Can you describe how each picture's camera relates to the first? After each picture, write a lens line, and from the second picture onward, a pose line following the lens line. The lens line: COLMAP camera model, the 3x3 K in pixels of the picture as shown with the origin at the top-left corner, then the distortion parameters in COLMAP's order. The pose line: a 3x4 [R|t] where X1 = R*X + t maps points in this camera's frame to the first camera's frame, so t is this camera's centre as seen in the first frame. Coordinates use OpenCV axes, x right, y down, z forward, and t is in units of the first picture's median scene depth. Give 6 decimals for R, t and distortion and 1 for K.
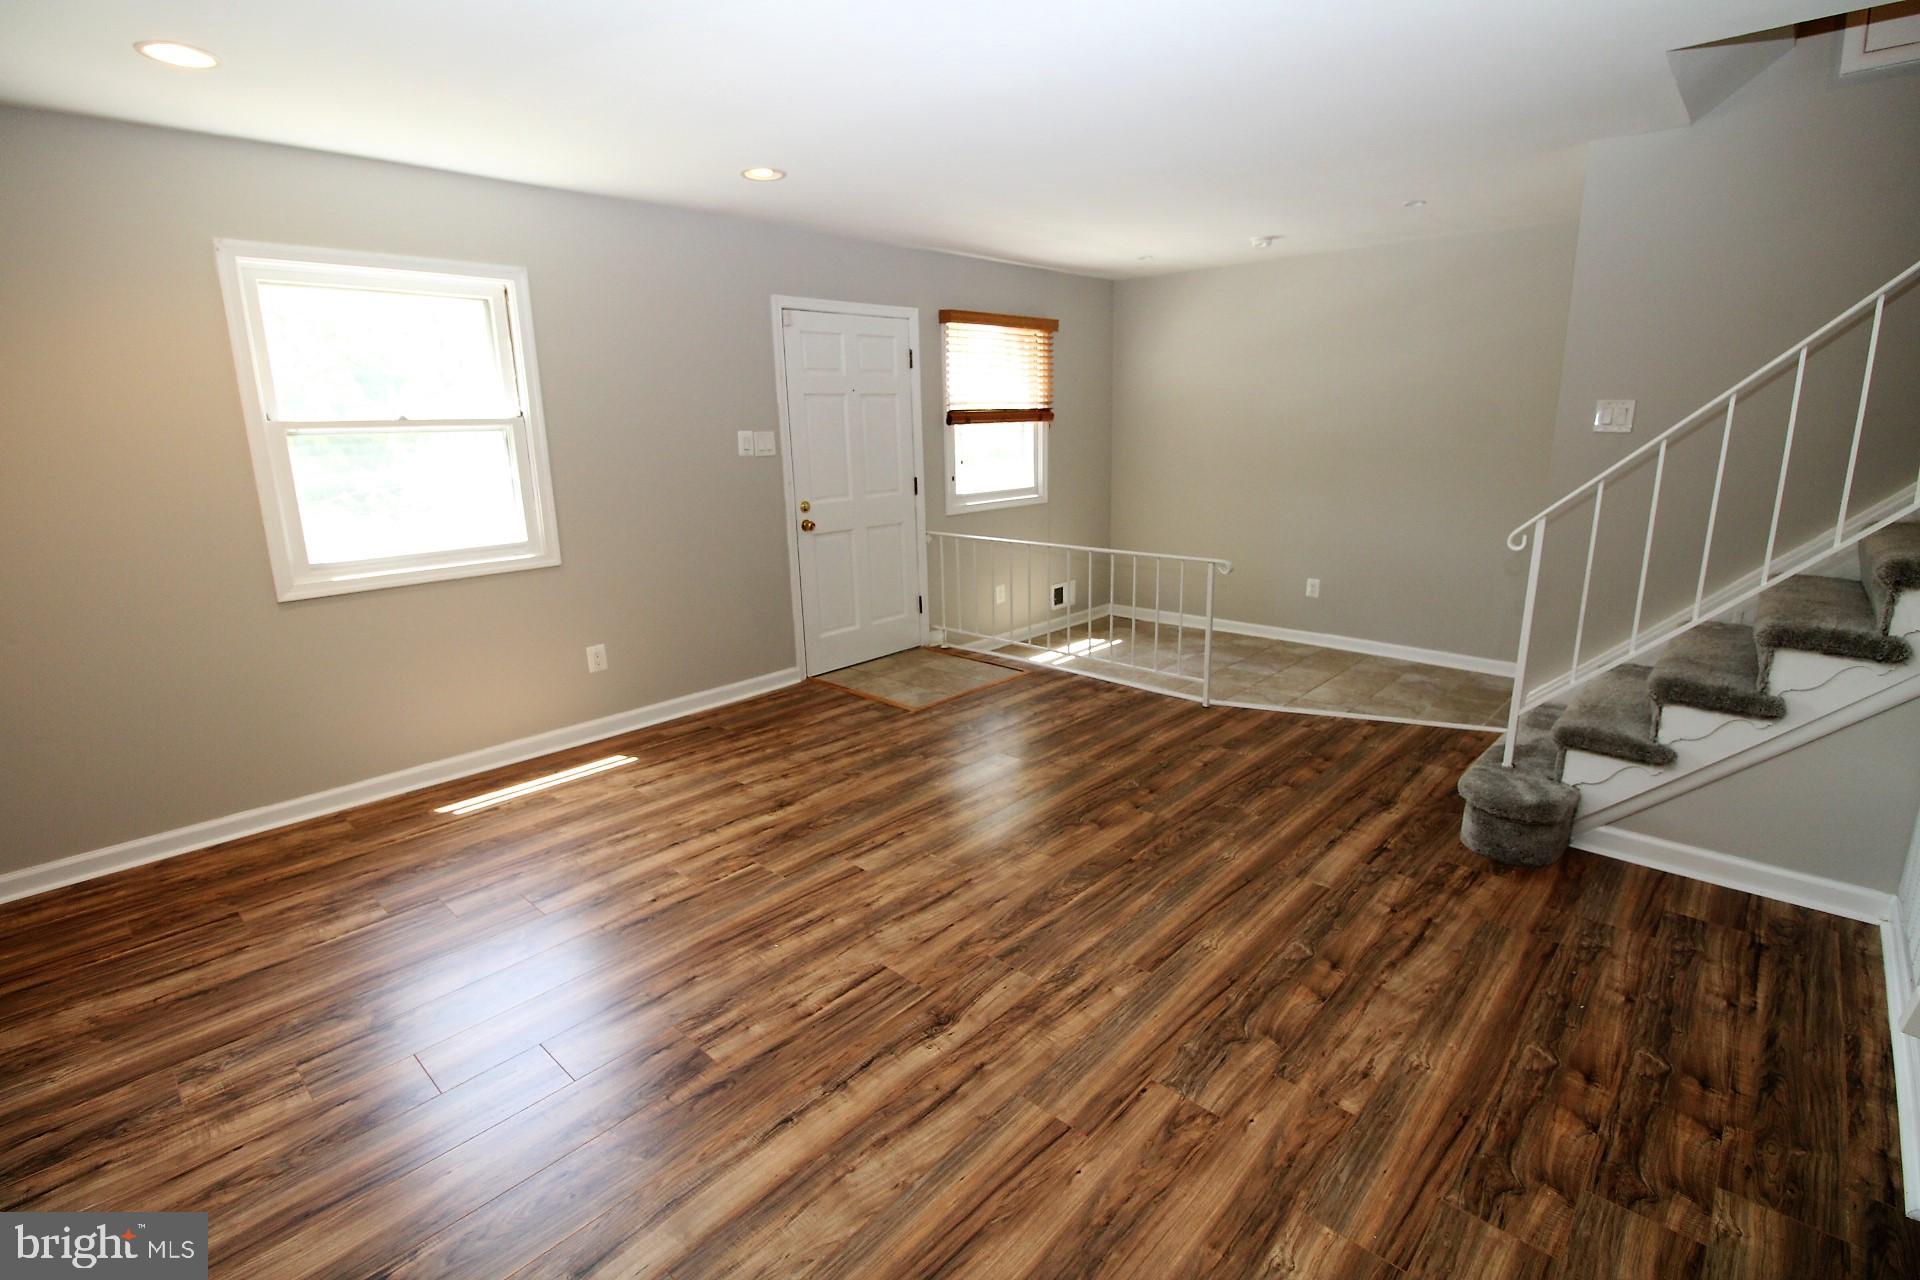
lens RADIAL K [[884.4, 0, 972.6], [0, 884.4, 636.6], [0, 0, 1]] dist [0.001043, -0.012179]
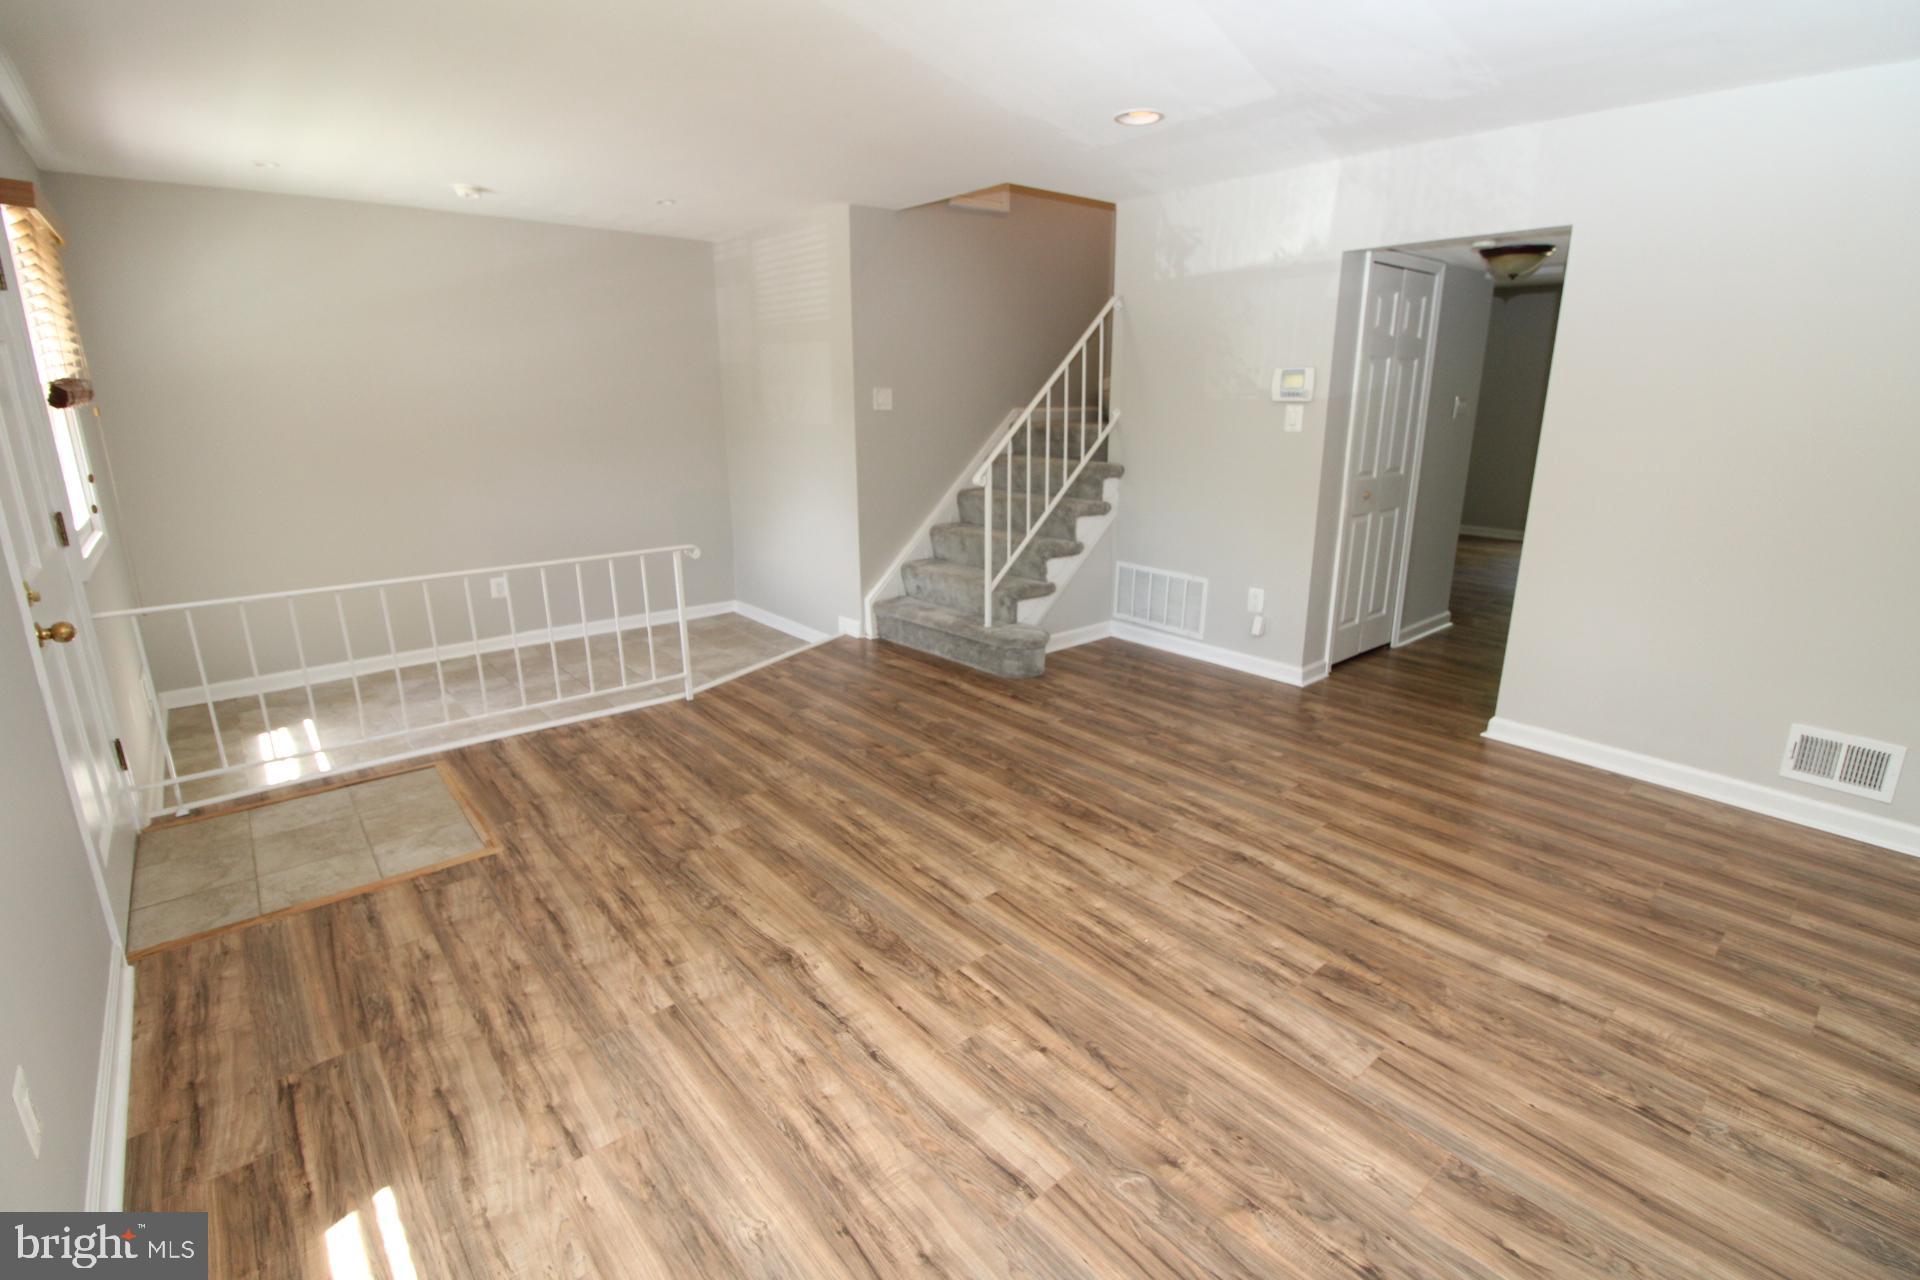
lens RADIAL K [[884.4, 0, 972.6], [0, 884.4, 636.6], [0, 0, 1]] dist [0.001043, -0.012179]
pose [[0.109608, -0.246445, 0.962939, -0.933216], [0.234393, 0.947863, 0.215906, -0.185712], [-0.965943, 0.202041, 0.161658, 0.823324]]
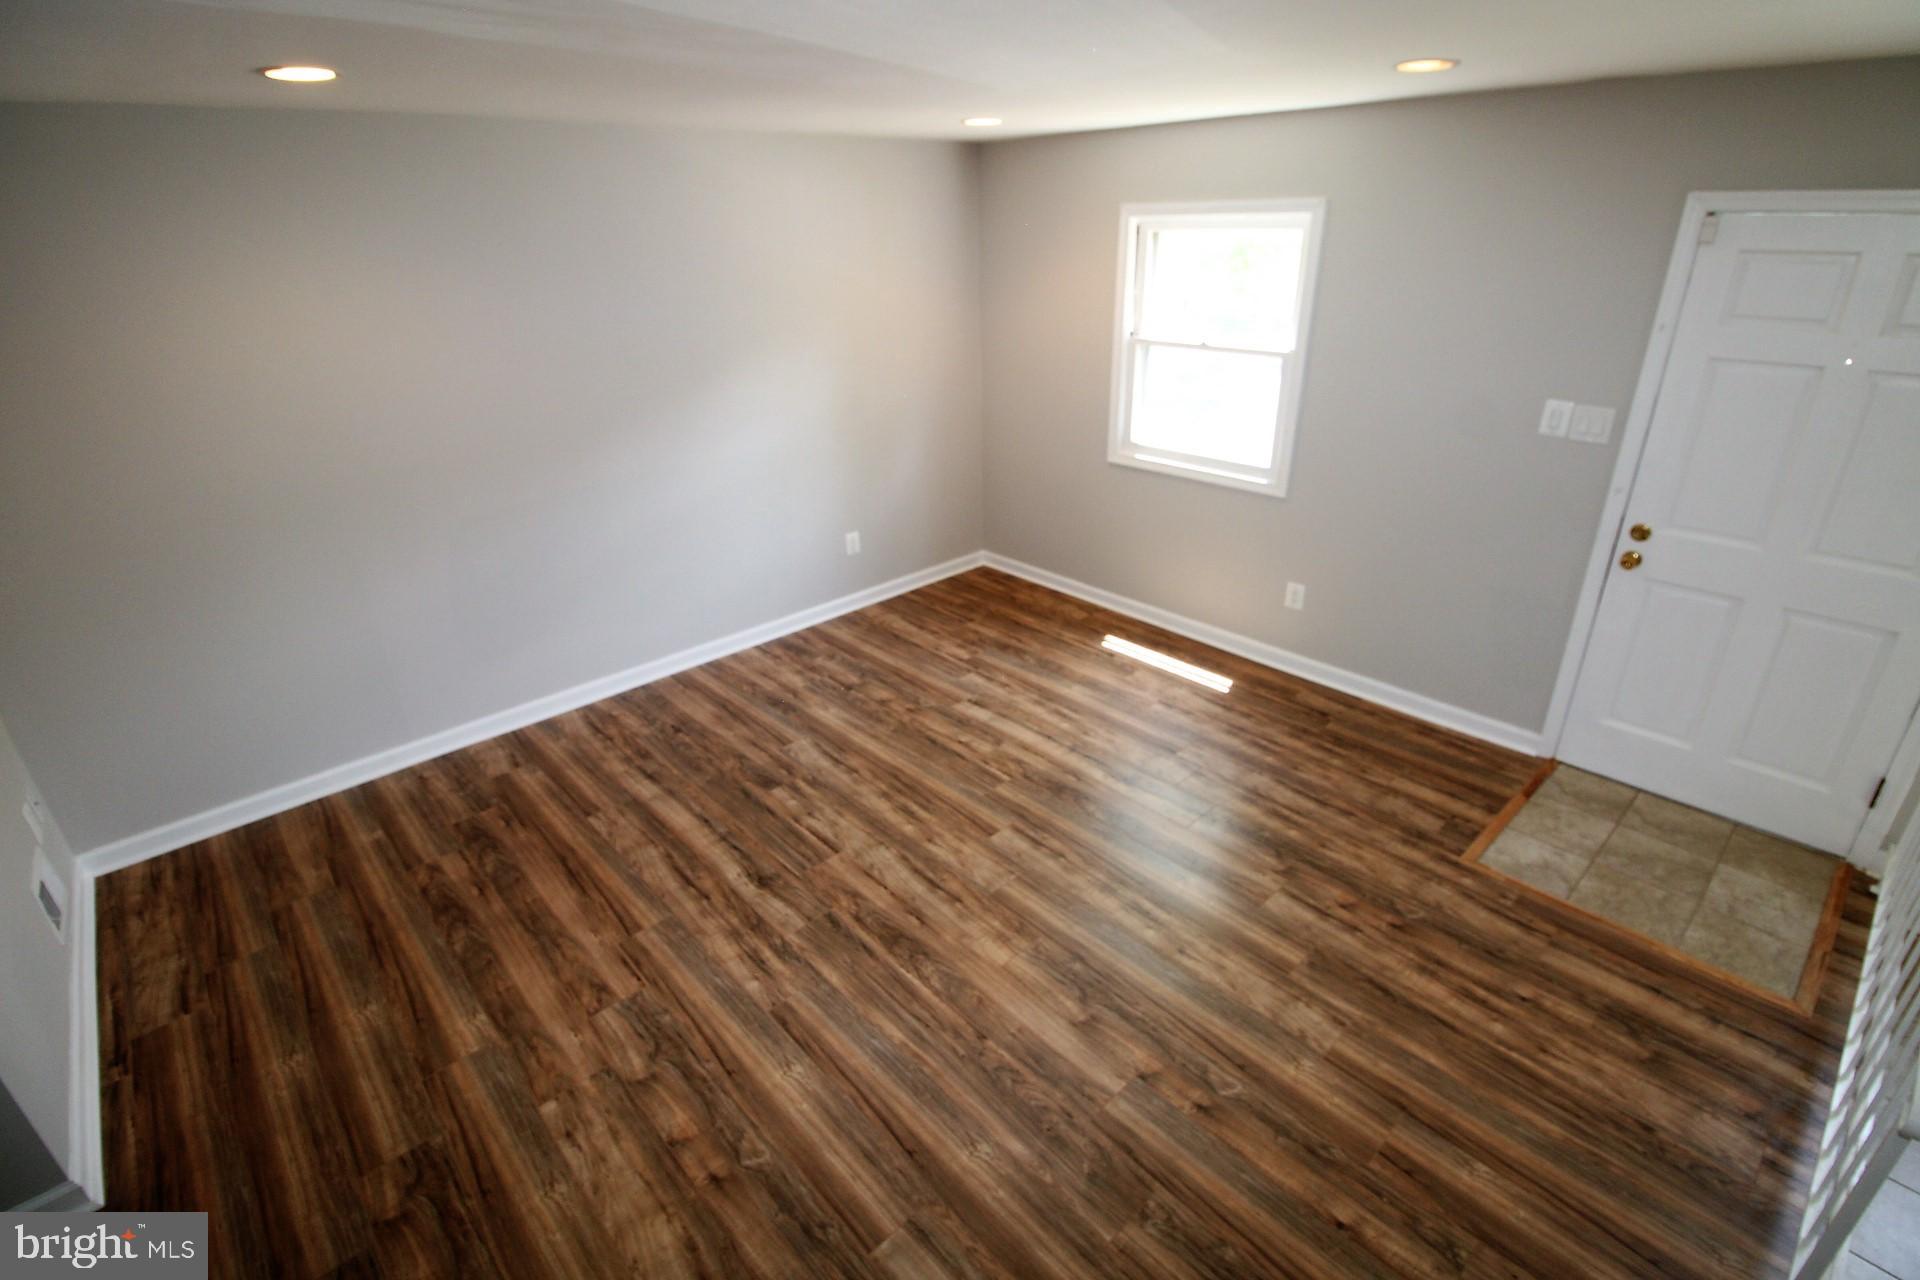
lens RADIAL K [[884.4, 0, 972.6], [0, 884.4, 636.6], [0, 0, 1]] dist [0.001043, -0.012179]
pose [[-0.069194, 0.441160, -0.894757, 0.755681], [-0.219198, 0.868265, 0.445049, -0.437263], [0.973224, 0.226924, 0.036623, 0.880771]]
